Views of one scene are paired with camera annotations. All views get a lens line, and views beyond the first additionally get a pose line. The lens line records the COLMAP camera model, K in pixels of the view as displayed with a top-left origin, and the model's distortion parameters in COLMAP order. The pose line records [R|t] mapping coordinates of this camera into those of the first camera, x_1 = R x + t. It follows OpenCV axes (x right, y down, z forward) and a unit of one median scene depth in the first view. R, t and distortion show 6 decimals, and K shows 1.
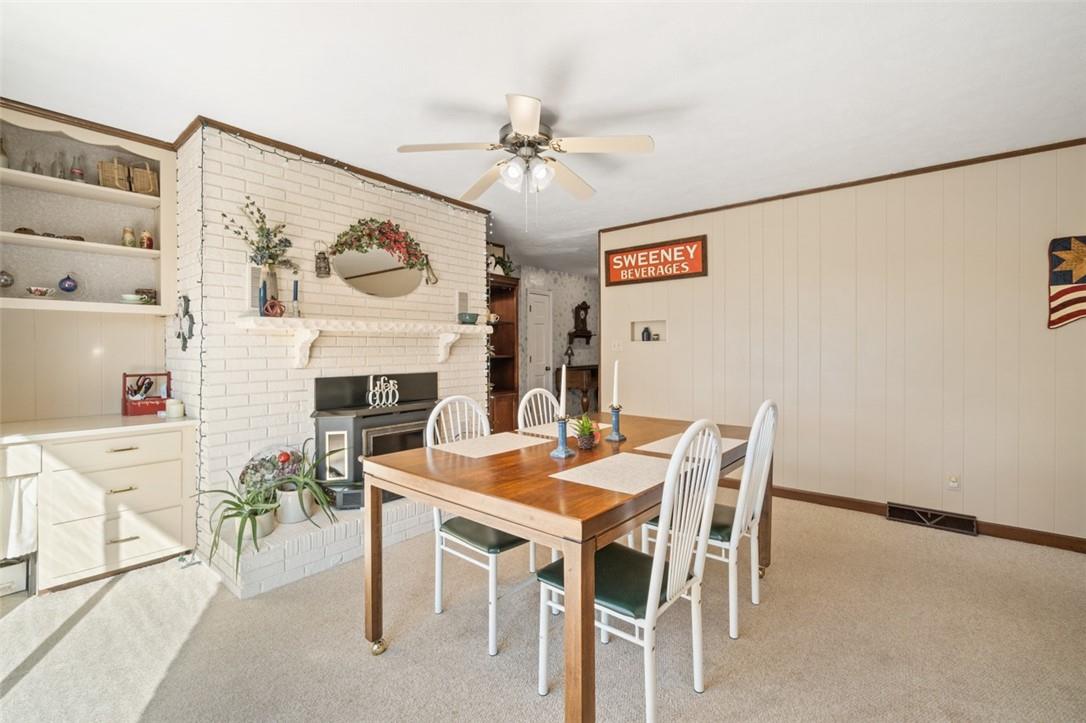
lens RADIAL K [[479.2, 0, 533.4], [0, 479.2, 354.3], [0, 0, 1]] dist [-0.002157, -0.000405]
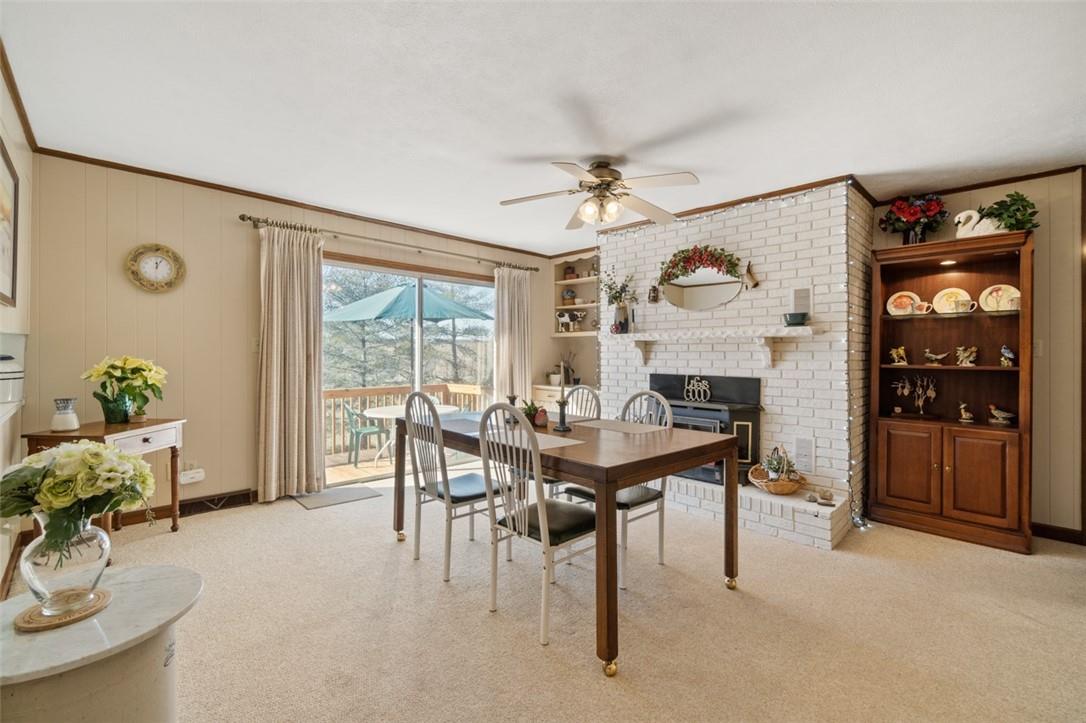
lens RADIAL K [[481.9, 0, 531.3], [0, 481.9, 364.2], [0, 0, 1]] dist [-0.003525, -0.000556]
pose [[-0.124161, 0.013871, -0.992165, 0.928611], [-0.023859, 0.999571, 0.016960, 0.004713], [0.991975, 0.025778, -0.123777, 0.744756]]
